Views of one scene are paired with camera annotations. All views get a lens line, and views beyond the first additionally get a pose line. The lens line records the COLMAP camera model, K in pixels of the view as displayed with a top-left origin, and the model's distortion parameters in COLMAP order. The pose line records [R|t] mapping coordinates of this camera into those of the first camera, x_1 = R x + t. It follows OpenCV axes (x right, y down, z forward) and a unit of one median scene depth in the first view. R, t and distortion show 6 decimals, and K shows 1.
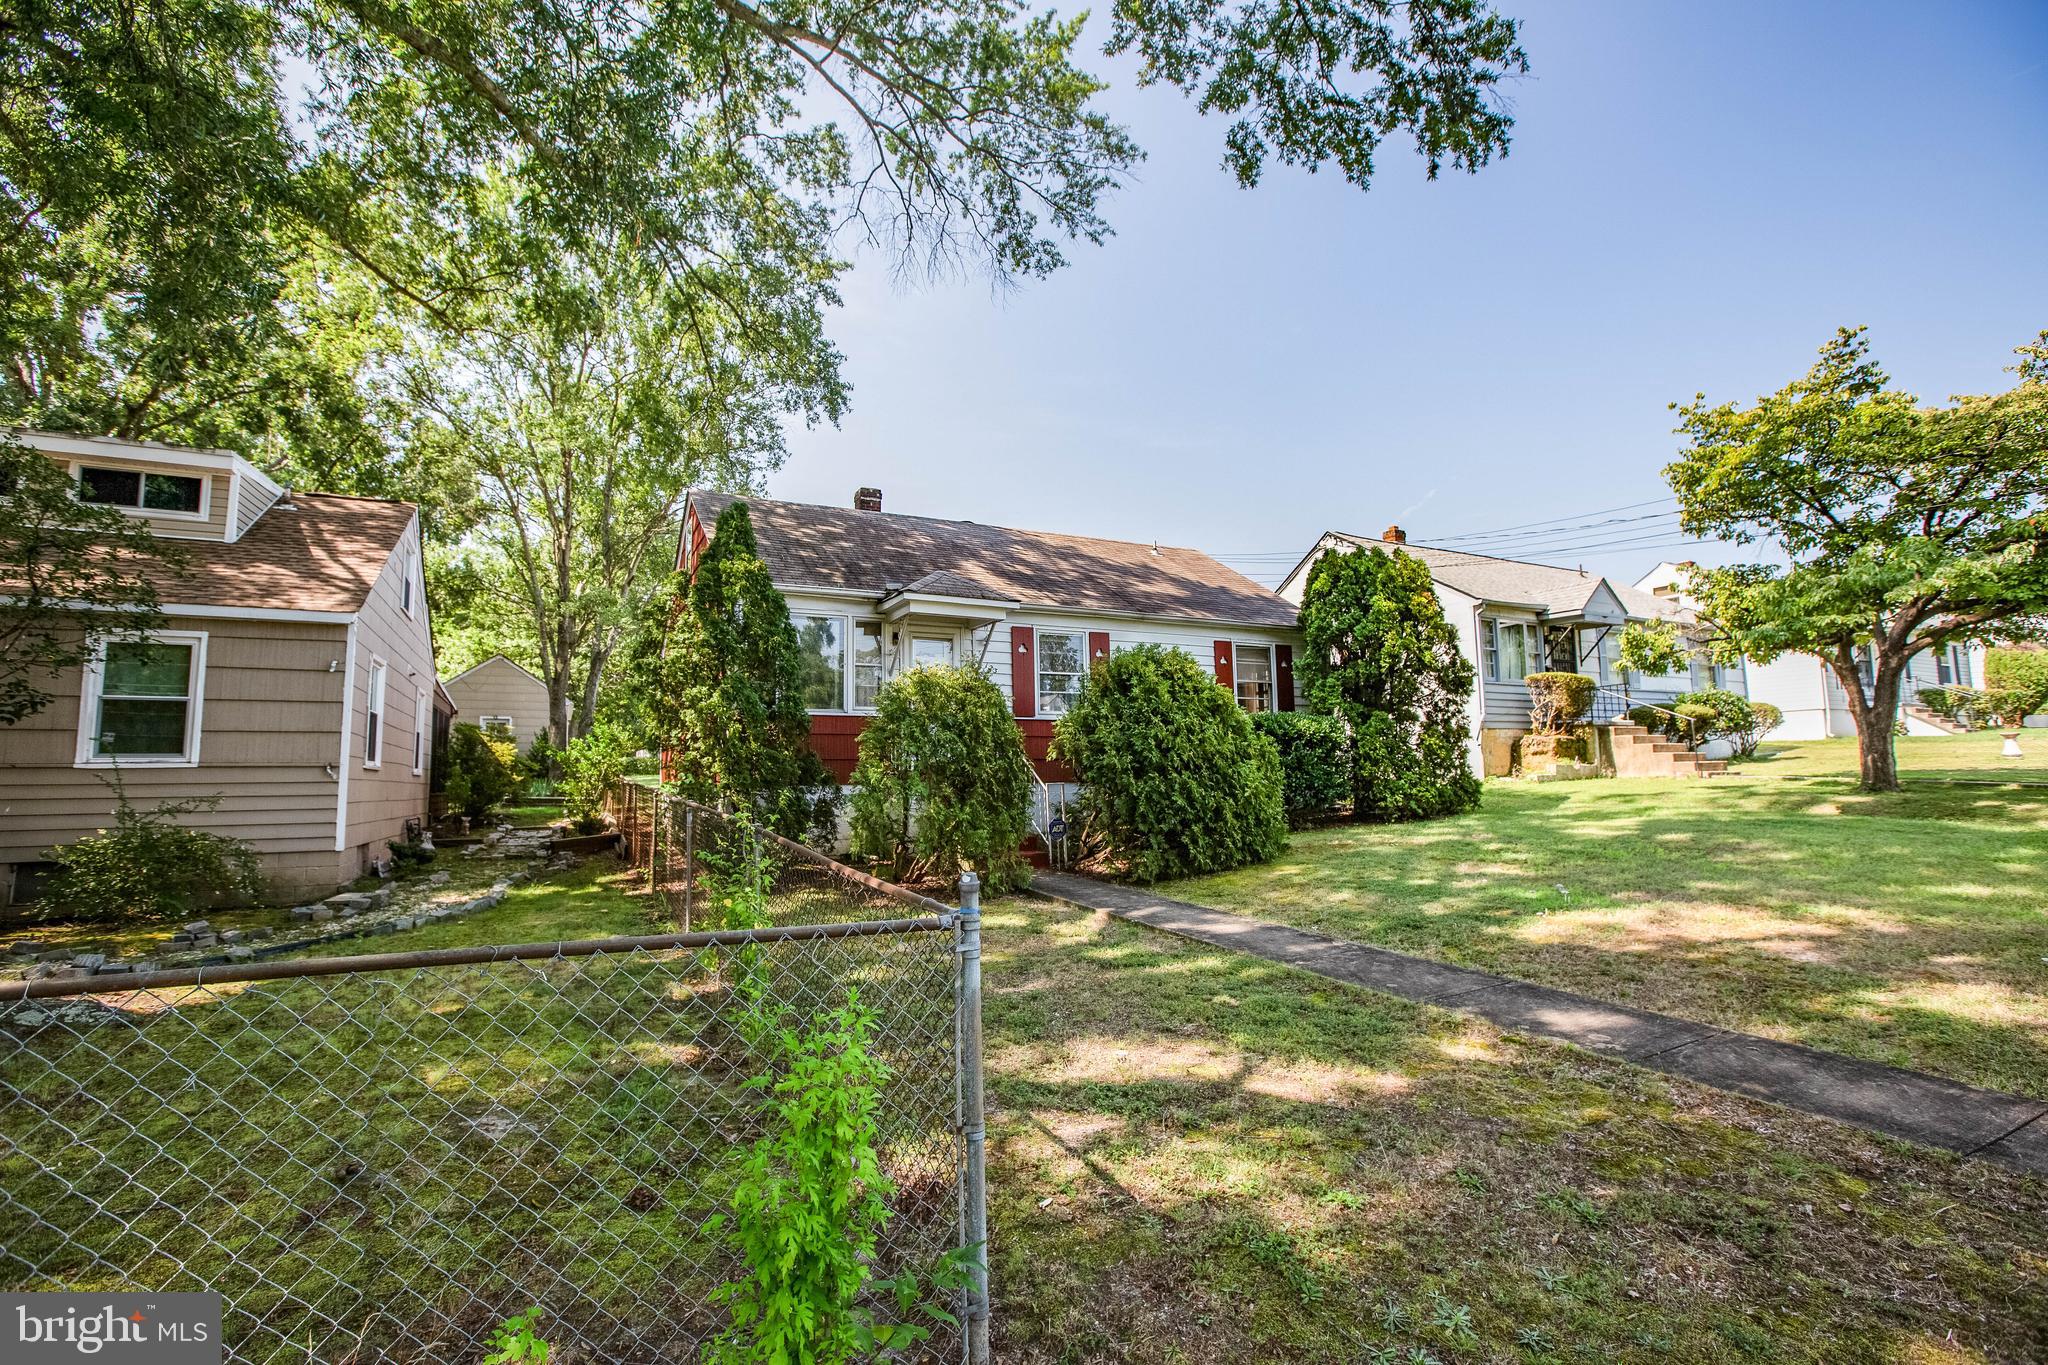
lens RADIAL K [[922.2, 0, 1027.5], [0, 922.2, 689.5], [0, 0, 1]] dist [-0.032878, 0.003880]
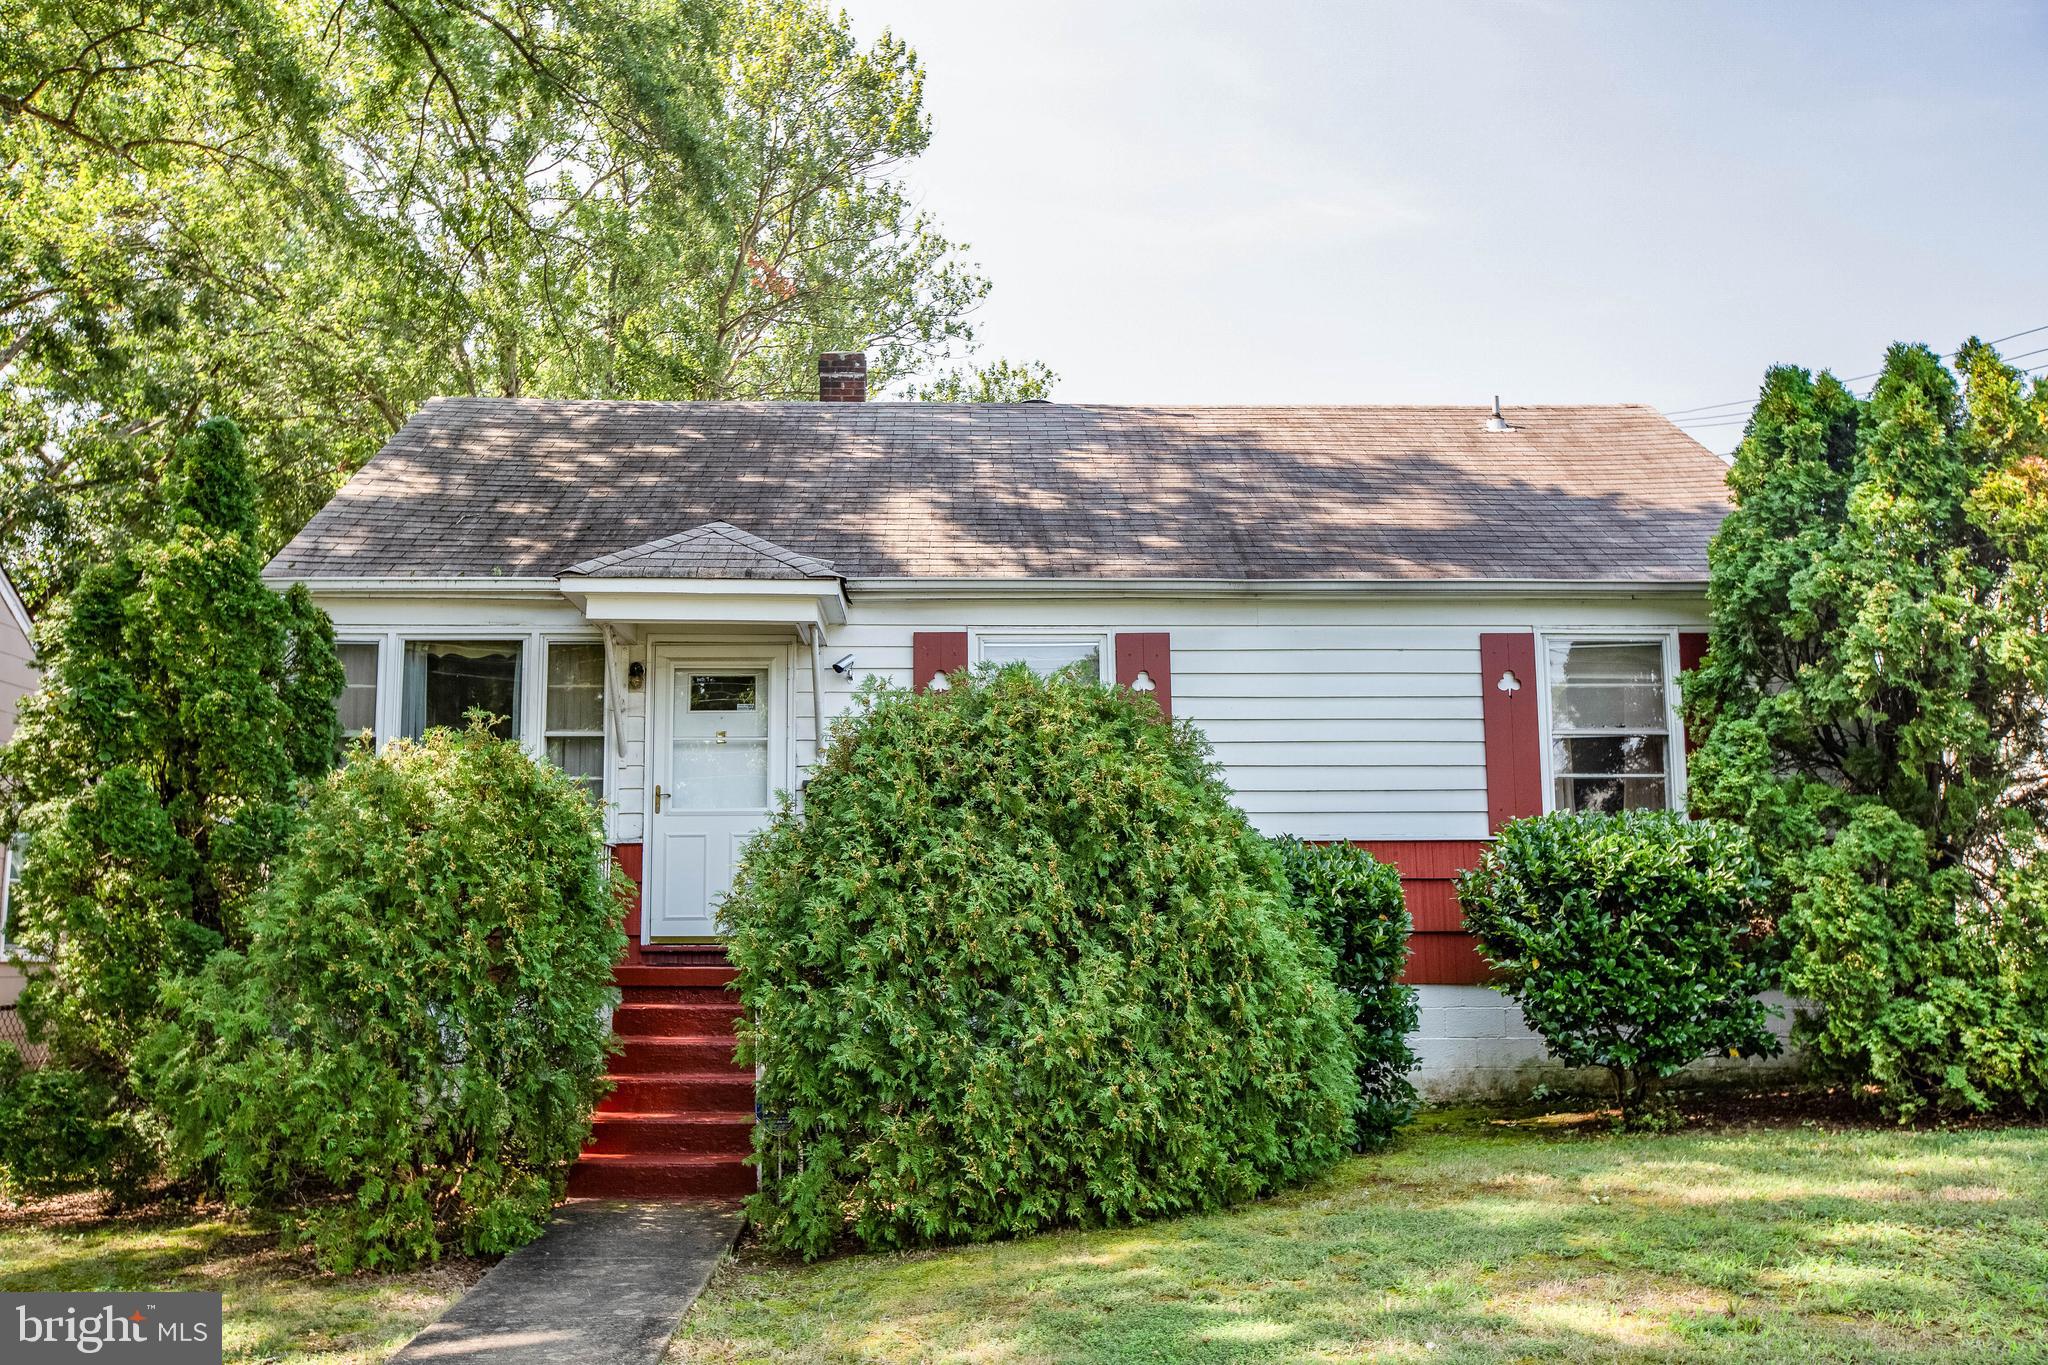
lens RADIAL K [[1906.2, 0, 1020.0], [0, 1906.2, 688.2], [0, 0, 1]] dist [0.071822, 0.000000]
pose [[0.911252, -0.047261, -0.409128, 0.388827], [0.032630, 0.998556, -0.042672, -0.000688], [0.410554, 0.025536, 0.911479, 0.177350]]
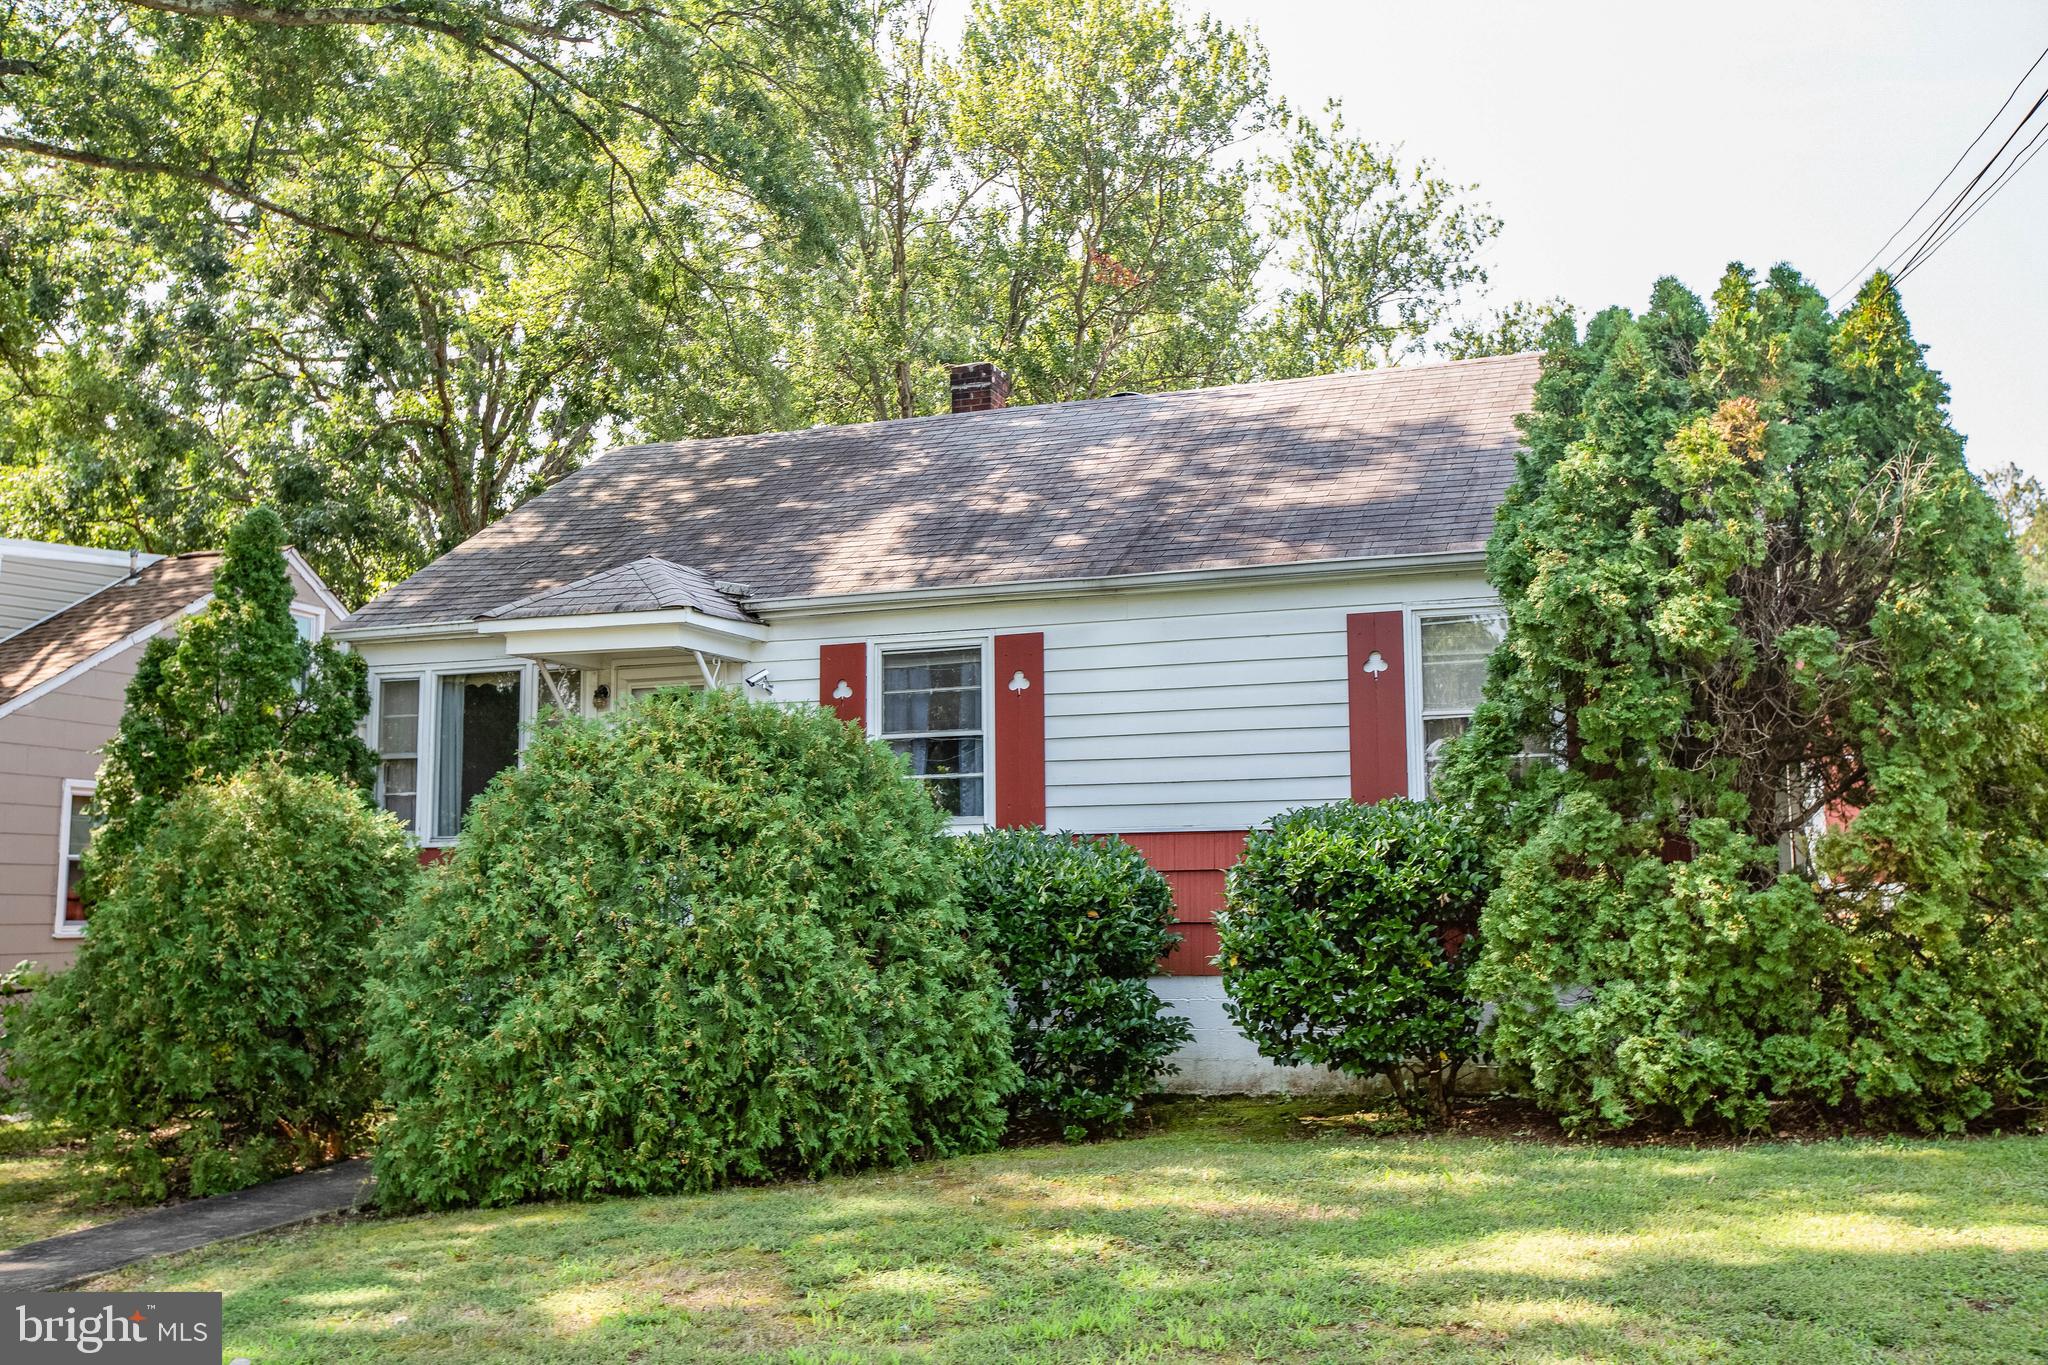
lens RADIAL K [[1906.2, 0, 1012.4], [0, 1906.2, 685.4], [0, 0, 1]] dist [0.071822, 0.000000]
pose [[0.673384, -0.076036, -0.735373, 0.750862], [0.067403, 0.996868, -0.041353, 0.000131], [0.736214, -0.021720, 0.676400, 0.385249]]
